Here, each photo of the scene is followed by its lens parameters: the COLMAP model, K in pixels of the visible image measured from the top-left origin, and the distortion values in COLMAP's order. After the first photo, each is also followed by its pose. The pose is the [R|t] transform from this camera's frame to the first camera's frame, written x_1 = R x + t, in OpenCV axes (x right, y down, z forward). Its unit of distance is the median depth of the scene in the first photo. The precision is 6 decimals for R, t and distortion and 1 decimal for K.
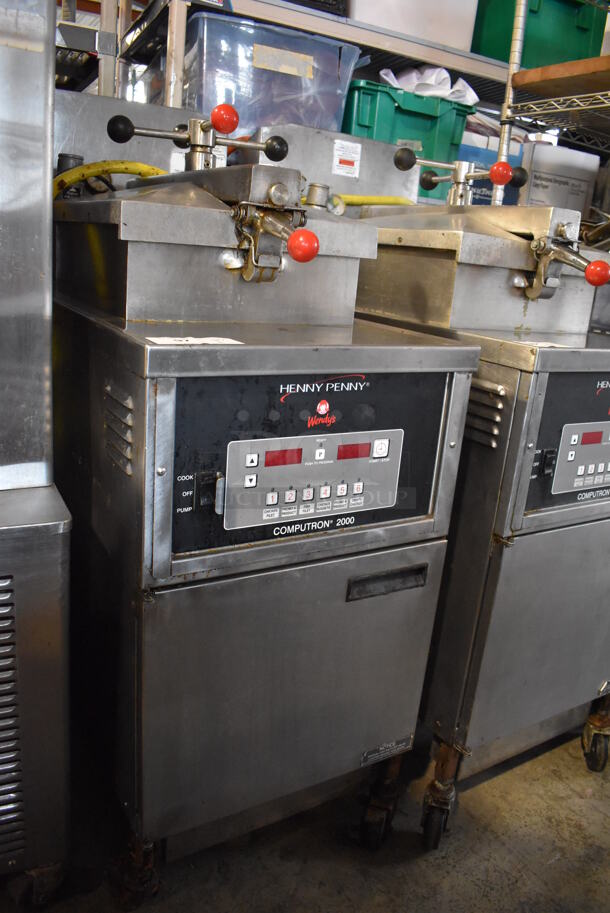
lens RADIAL K [[711.4, 0, 312.7], [0, 711.4, 463.3], [0, 0, 1]] dist [-0.096735, 0.007954]
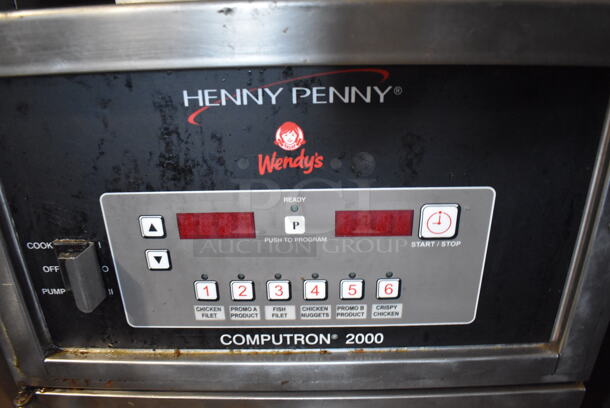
lens RADIAL K [[475.3, 0, 307.0], [0, 475.3, 201.4], [0, 0, 1]] dist [-0.096735, 0.007954]
pose [[0.848580, 0.131911, -0.512358, 0.194040], [-0.065378, 0.987141, 0.145868, -0.081250], [0.525011, -0.090284, 0.846293, 0.707235]]
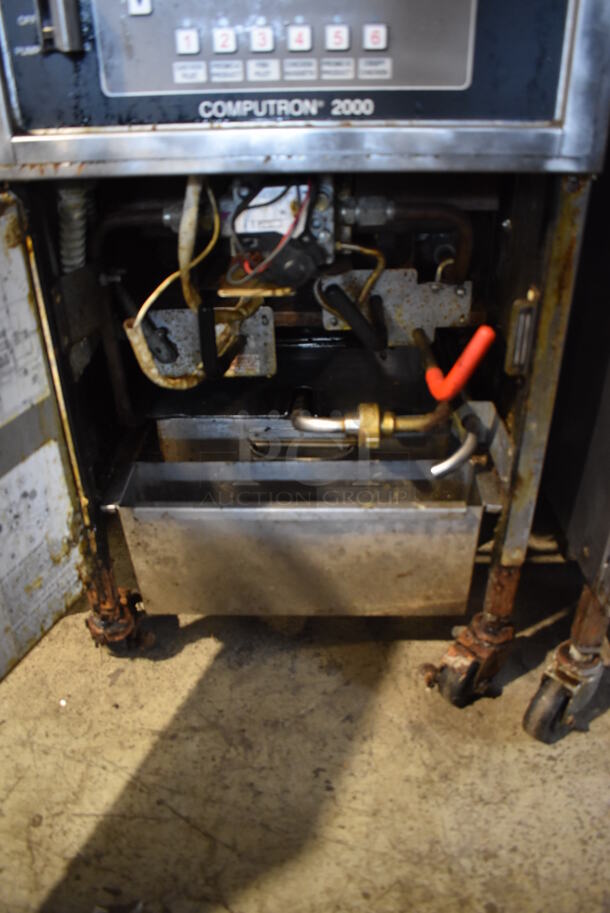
lens RADIAL K [[711.4, 0, 305.1], [0, 711.4, 454.7], [0, 0, 1]] dist [-0.096735, 0.007954]
pose [[0.834628, 0.203896, -0.511686, 0.354244], [-0.077904, 0.963322, 0.256792, 0.212569], [0.545277, -0.174463, 0.819900, 0.536722]]
